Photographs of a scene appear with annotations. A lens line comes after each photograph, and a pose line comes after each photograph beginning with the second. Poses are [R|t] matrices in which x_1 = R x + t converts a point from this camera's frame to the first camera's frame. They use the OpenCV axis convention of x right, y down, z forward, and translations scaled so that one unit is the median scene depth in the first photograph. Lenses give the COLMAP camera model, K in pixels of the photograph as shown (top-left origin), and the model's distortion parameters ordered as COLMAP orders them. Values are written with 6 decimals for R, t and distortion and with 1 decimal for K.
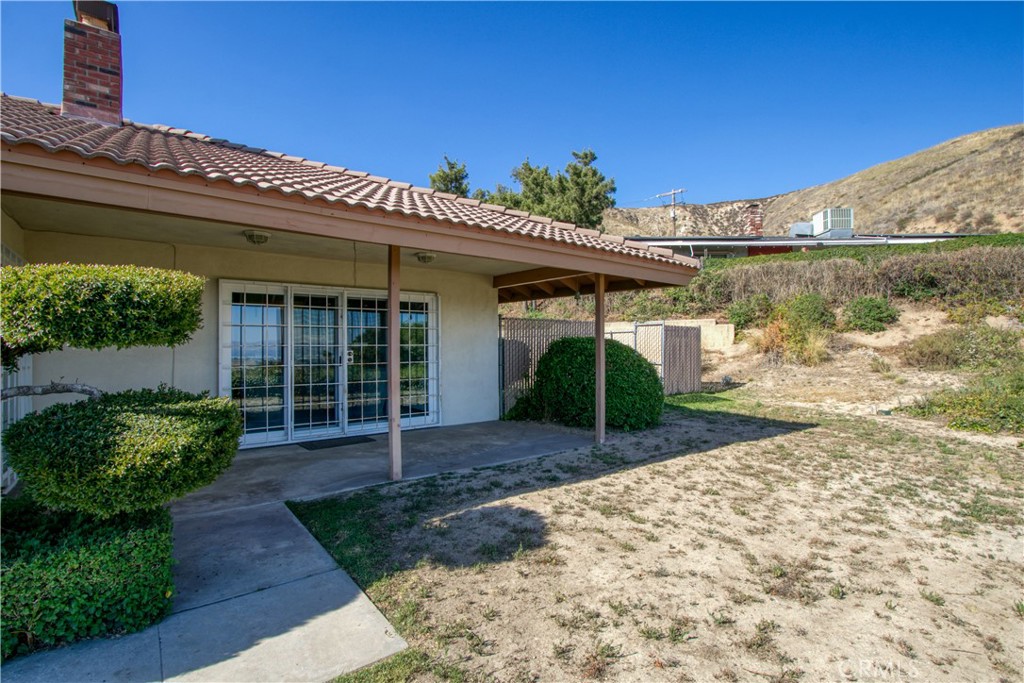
lens RADIAL K [[479.9, 0, 510.7], [0, 479.9, 338.9], [0, 0, 1]] dist [-0.013823, -0.000940]
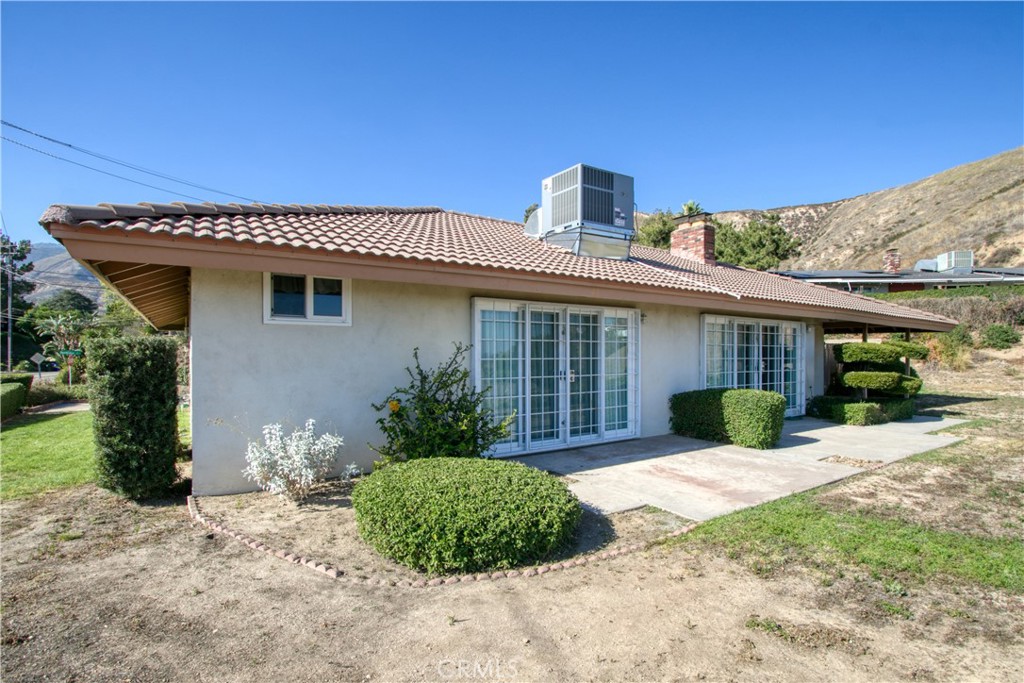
lens RADIAL K [[479.9, 0, 510.1], [0, 479.9, 359.1], [0, 0, 1]] dist [-0.013823, -0.000940]
pose [[0.996315, 0.011694, -0.084966, -0.120982], [-0.009228, 0.999526, 0.029358, -0.002402], [0.085269, -0.028466, 0.995951, -0.112747]]
